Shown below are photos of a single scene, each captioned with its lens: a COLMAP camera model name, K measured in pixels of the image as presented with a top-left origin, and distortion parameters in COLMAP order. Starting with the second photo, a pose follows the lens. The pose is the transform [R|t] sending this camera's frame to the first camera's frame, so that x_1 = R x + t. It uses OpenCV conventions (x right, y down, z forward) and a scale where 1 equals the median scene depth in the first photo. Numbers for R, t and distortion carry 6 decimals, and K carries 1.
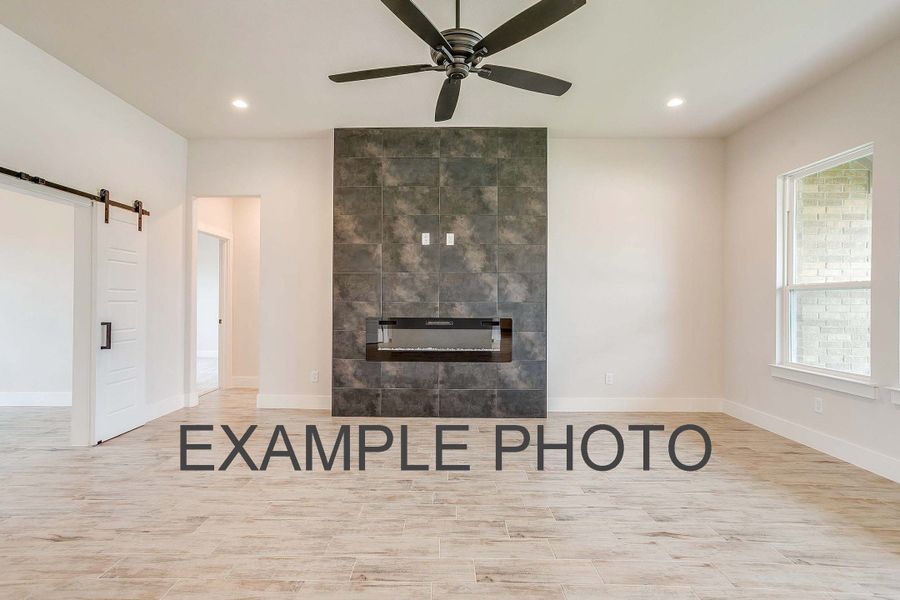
lens RADIAL K [[439.2, 0, 432.1], [0, 439.2, 295.8], [0, 0, 1]] dist [-0.014237, 0.006719]
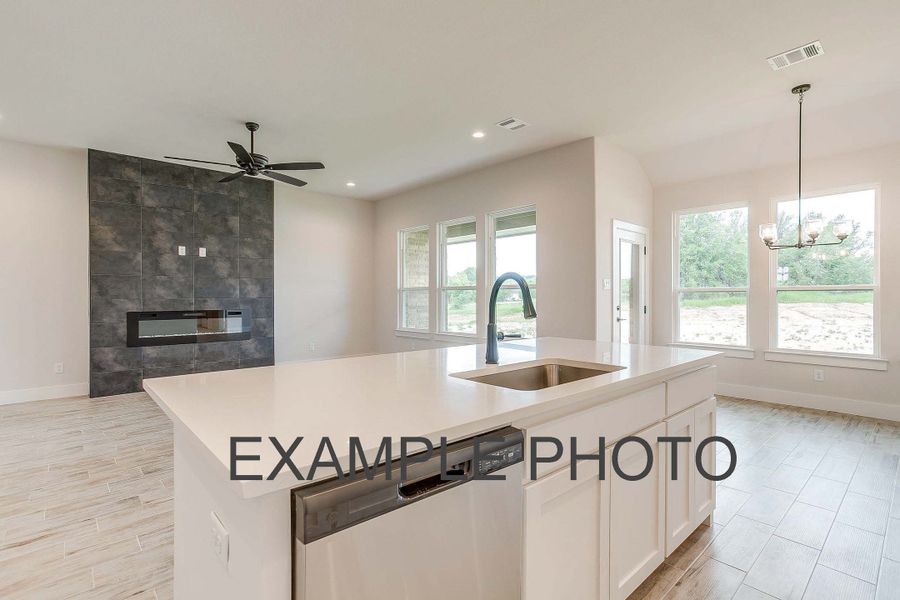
lens RADIAL K [[439.2, 0, 441.6], [0, 439.2, 297.4], [0, 0, 1]] dist [-0.014237, 0.006719]
pose [[0.734006, -0.009289, 0.679079, -0.333247], [0.001093, 0.999921, 0.012497, -0.005280], [-0.679142, -0.008431, 0.733958, -0.485808]]
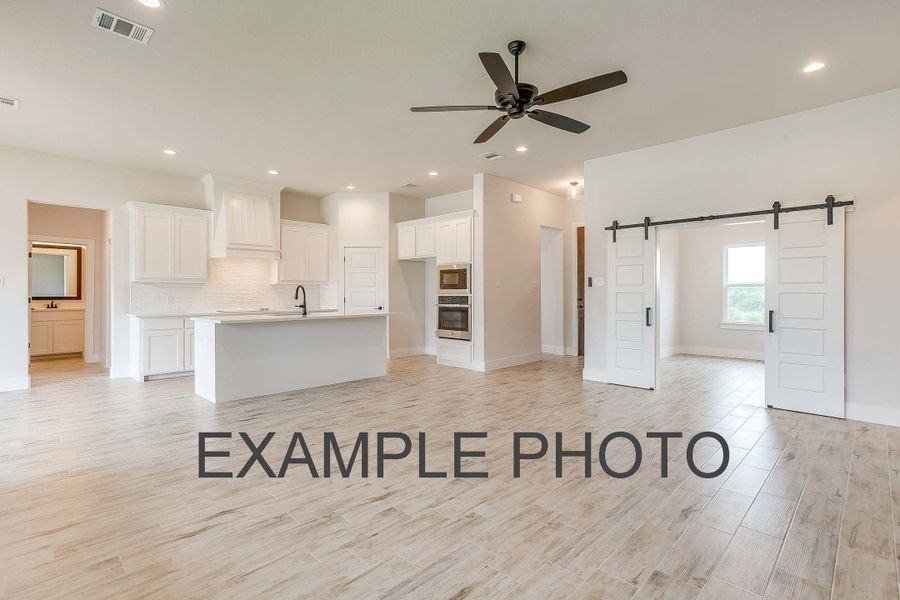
lens RADIAL K [[439.2, 0, 450.5], [0, 439.2, 295.9], [0, 0, 1]] dist [-0.014237, 0.006719]
pose [[-0.682027, 0.002881, -0.731321, 0.615107], [0.003325, 0.999994, 0.000839, 0.011274], [0.731319, -0.001859, -0.682033, 0.945662]]
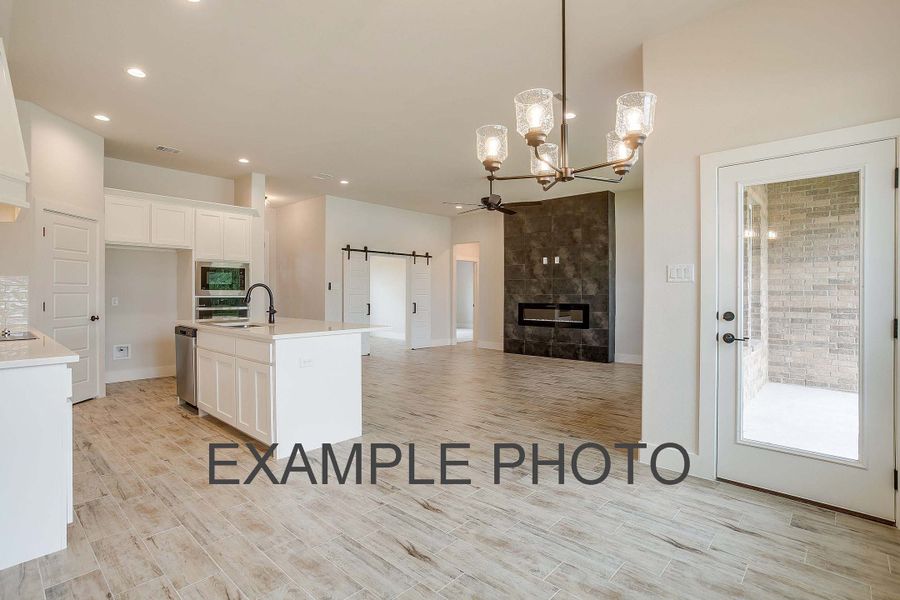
lens RADIAL K [[439.2, 0, 450.9], [0, 439.2, 292.3], [0, 0, 1]] dist [-0.014237, 0.006719]
pose [[0.757973, -0.007062, -0.652248, 0.891320], [0.008339, 0.999965, -0.001137, 0.002679], [0.652233, -0.004577, 0.758005, -0.662132]]
